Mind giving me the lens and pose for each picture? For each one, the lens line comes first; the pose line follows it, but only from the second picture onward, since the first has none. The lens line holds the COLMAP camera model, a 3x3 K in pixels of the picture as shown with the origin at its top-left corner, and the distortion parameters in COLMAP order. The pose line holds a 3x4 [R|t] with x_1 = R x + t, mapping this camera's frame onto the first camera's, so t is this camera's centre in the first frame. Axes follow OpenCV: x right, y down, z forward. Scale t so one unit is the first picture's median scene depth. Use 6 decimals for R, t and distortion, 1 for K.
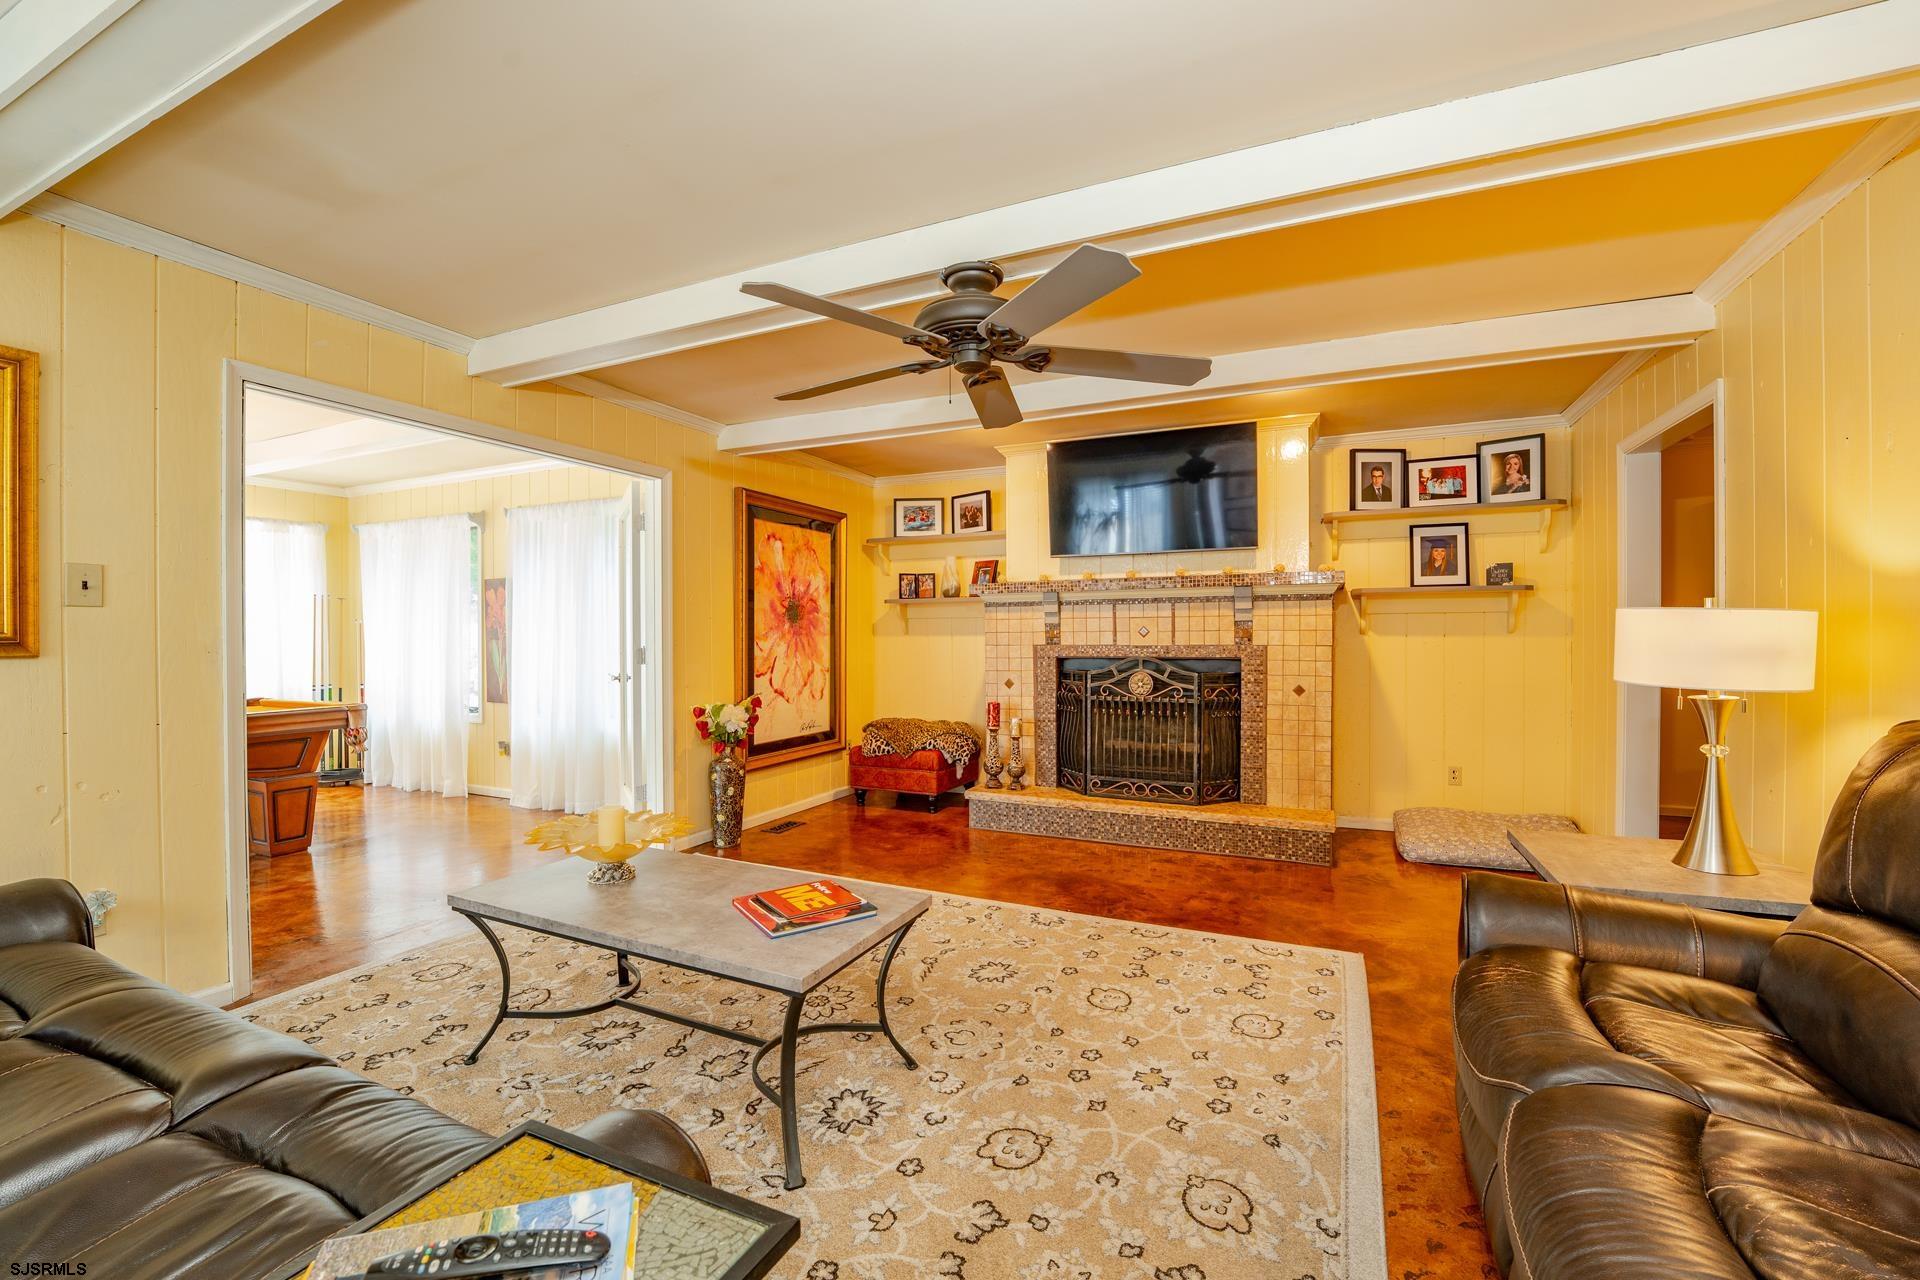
lens RADIAL K [[785.1, 0, 966.4], [0, 785.1, 641.1], [0, 0, 1]] dist [-0.030324, 0.005501]
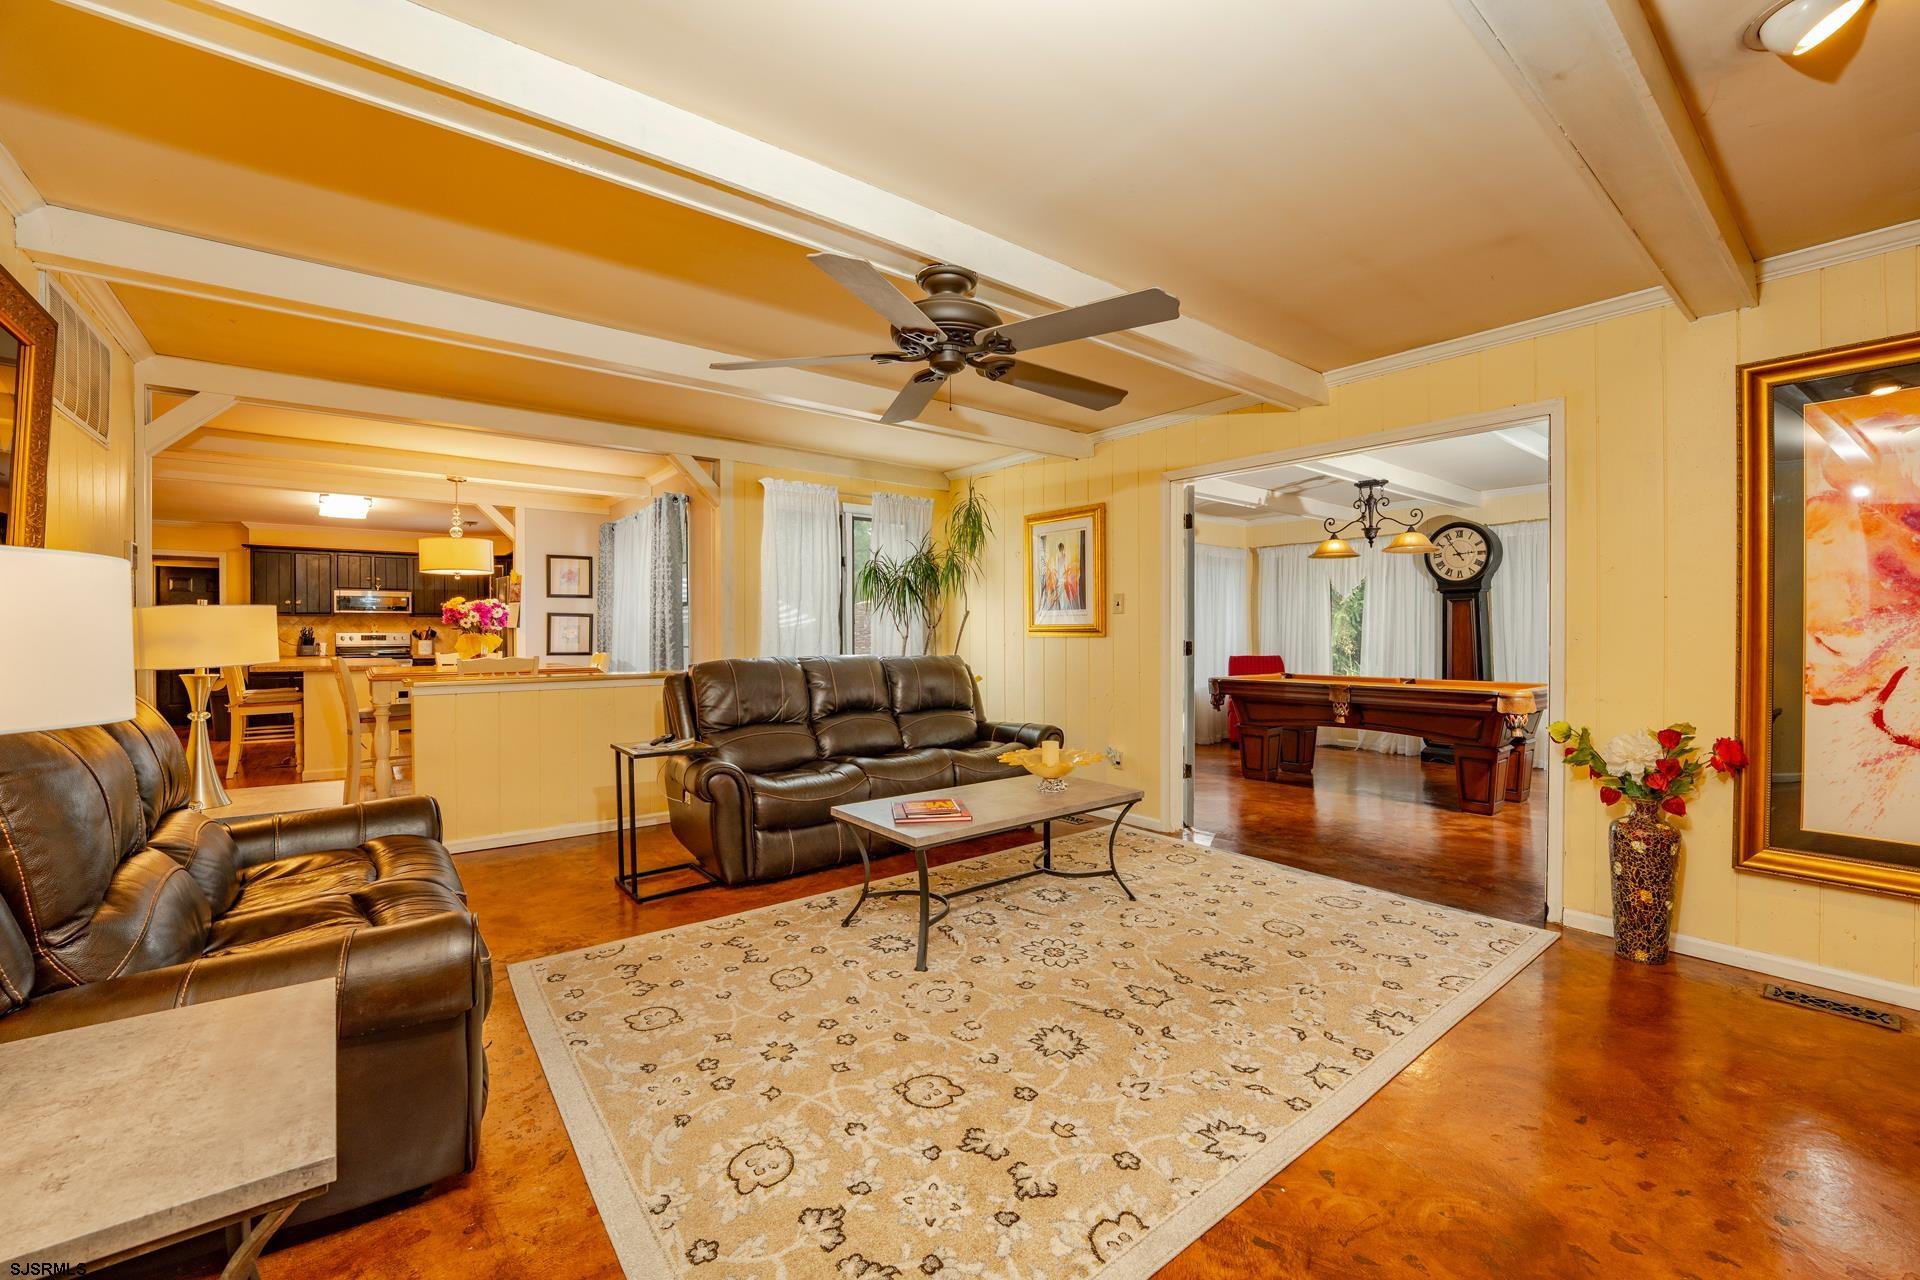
lens RADIAL K [[780.7, 0, 963.8], [0, 780.7, 638.9], [0, 0, 1]] dist [-0.028376, 0.004338]
pose [[-0.454699, 0.012270, -0.890561, 0.470524], [-0.004726, 0.999858, 0.016189, -0.003487], [0.890633, 0.011570, -0.454576, 0.760345]]
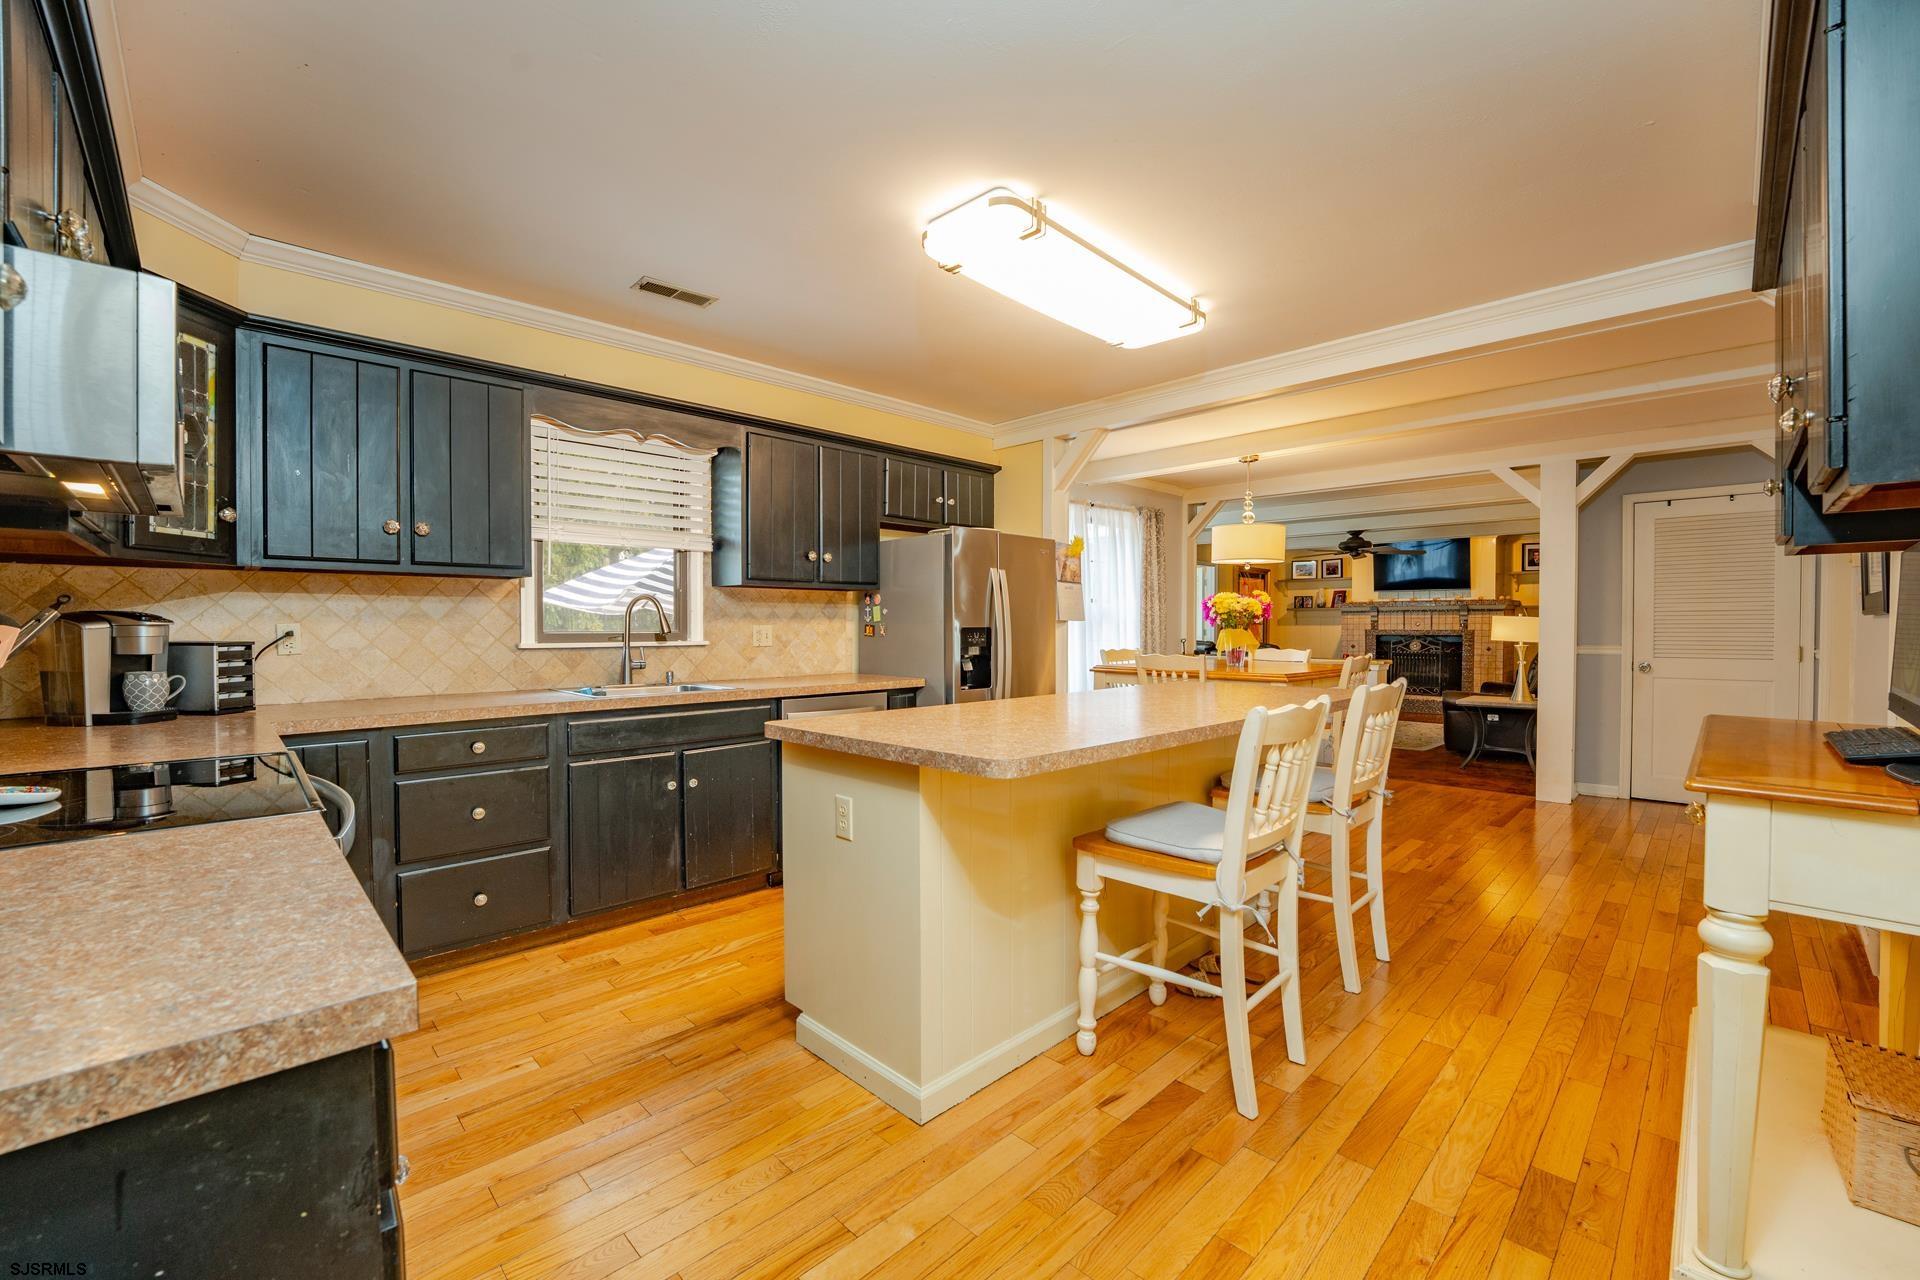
lens RADIAL K [[780.7, 0, 963.8], [0, 780.7, 638.9], [0, 0, 1]] dist [-0.028376, 0.004338]
pose [[0.935006, 0.010808, -0.354466, -0.222880], [-0.007553, 0.999916, 0.010566, 0.017362], [0.354551, -0.007202, 0.935009, -1.648751]]
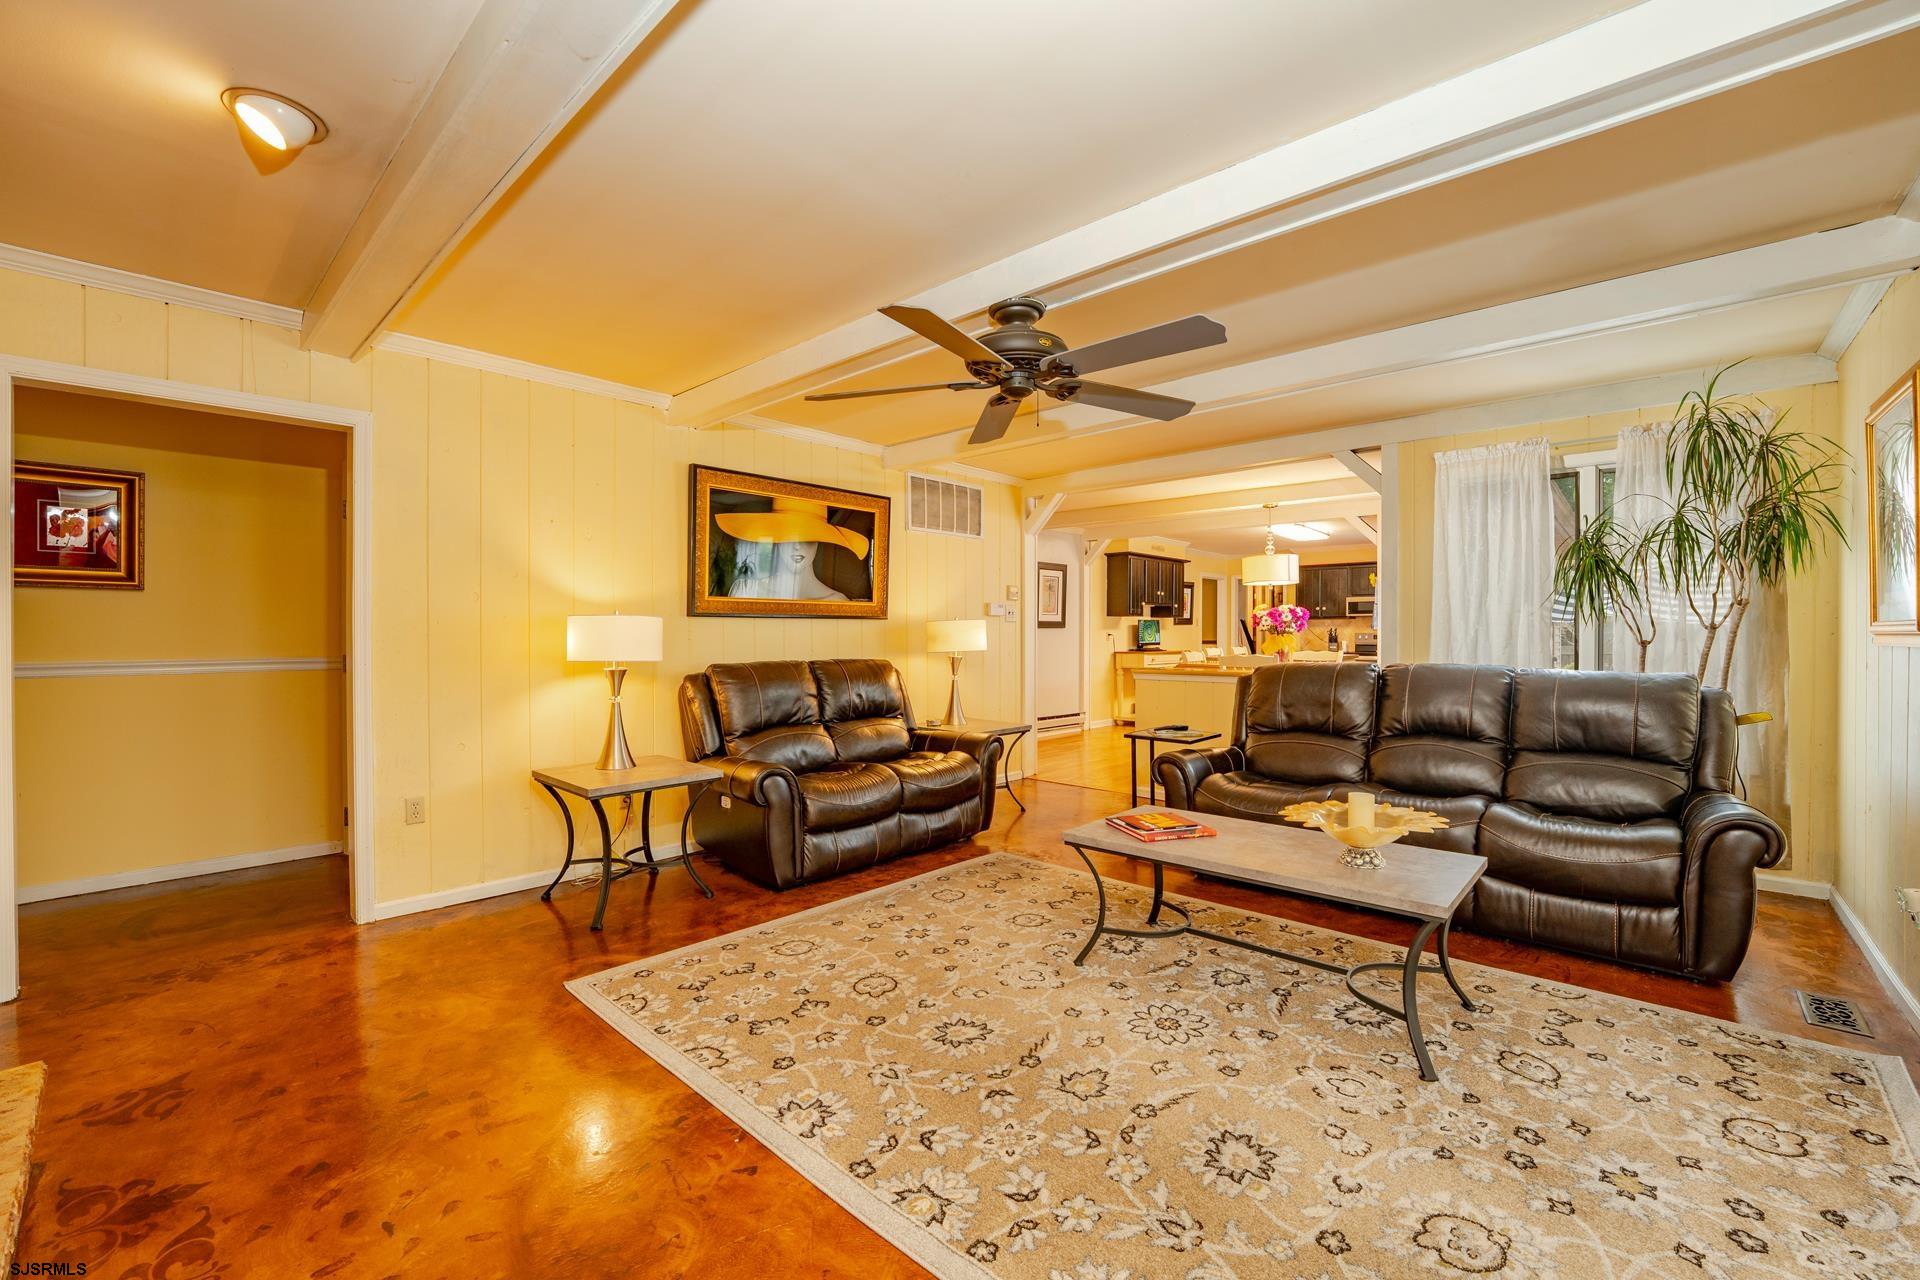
lens RADIAL K [[780.7, 0, 963.8], [0, 780.7, 638.9], [0, 0, 1]] dist [-0.028376, 0.004338]
pose [[-0.952806, 0.001572, 0.303576, -0.131847], [0.006504, 0.999863, 0.015238, -0.006475], [-0.303511, 0.016494, -0.952685, 1.065977]]
